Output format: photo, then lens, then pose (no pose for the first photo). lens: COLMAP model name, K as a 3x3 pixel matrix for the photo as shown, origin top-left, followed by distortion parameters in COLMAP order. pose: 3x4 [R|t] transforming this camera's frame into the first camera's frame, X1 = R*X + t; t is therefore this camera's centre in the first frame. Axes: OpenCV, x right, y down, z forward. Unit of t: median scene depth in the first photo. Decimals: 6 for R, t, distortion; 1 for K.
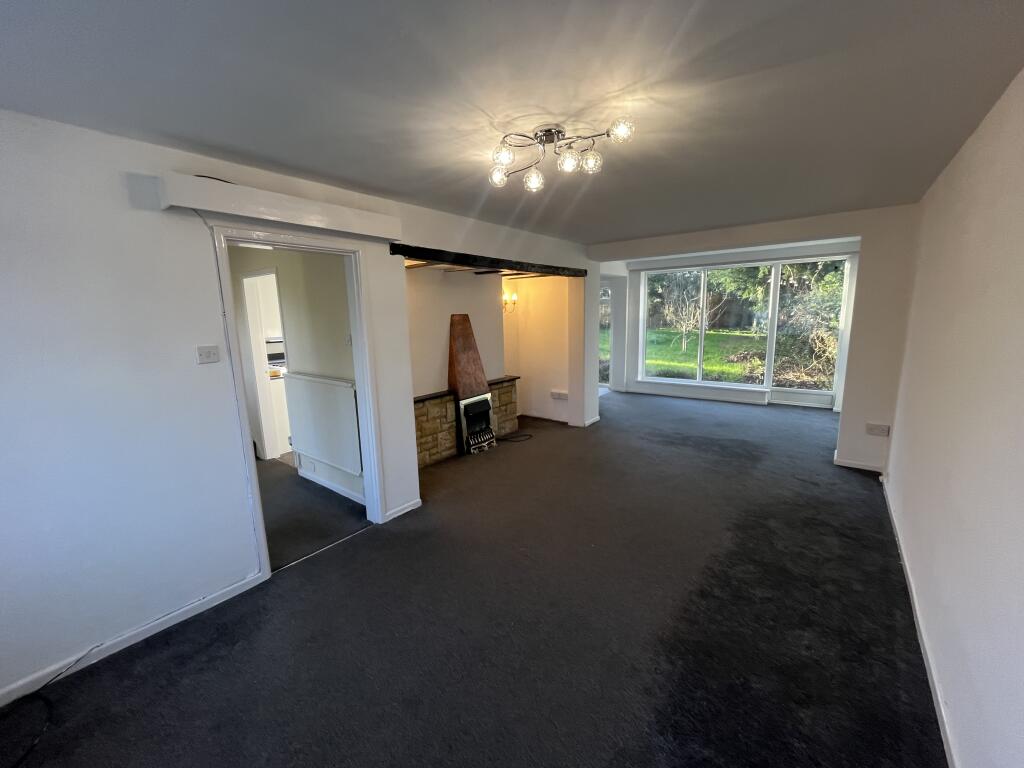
lens RADIAL K [[415.6, 0, 512.0], [0, 415.6, 384.3], [0, 0, 1]] dist [-0.001881, 0.000090]
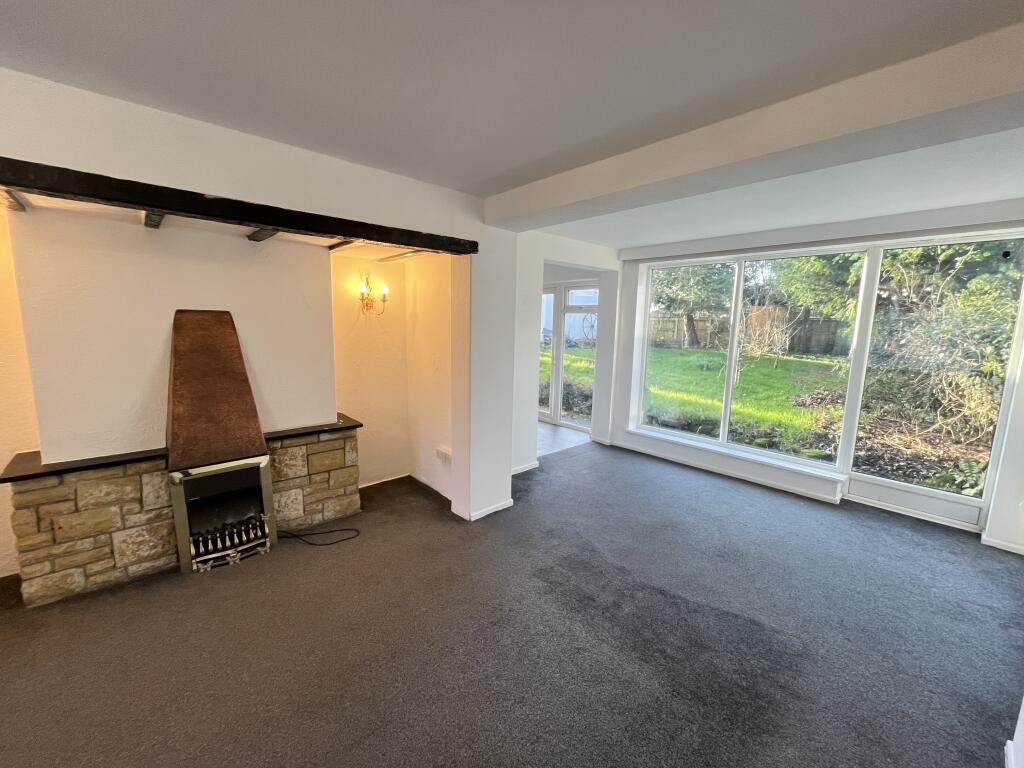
lens RADIAL K [[415.6, 0, 511.9], [0, 415.6, 383.4], [0, 0, 1]] dist [-0.001881, 0.000090]
pose [[0.983864, 0.071818, -0.163873, 0.314022], [-0.075795, 0.996958, -0.018137, -0.079463], [0.162072, 0.030265, 0.986315, 0.451526]]
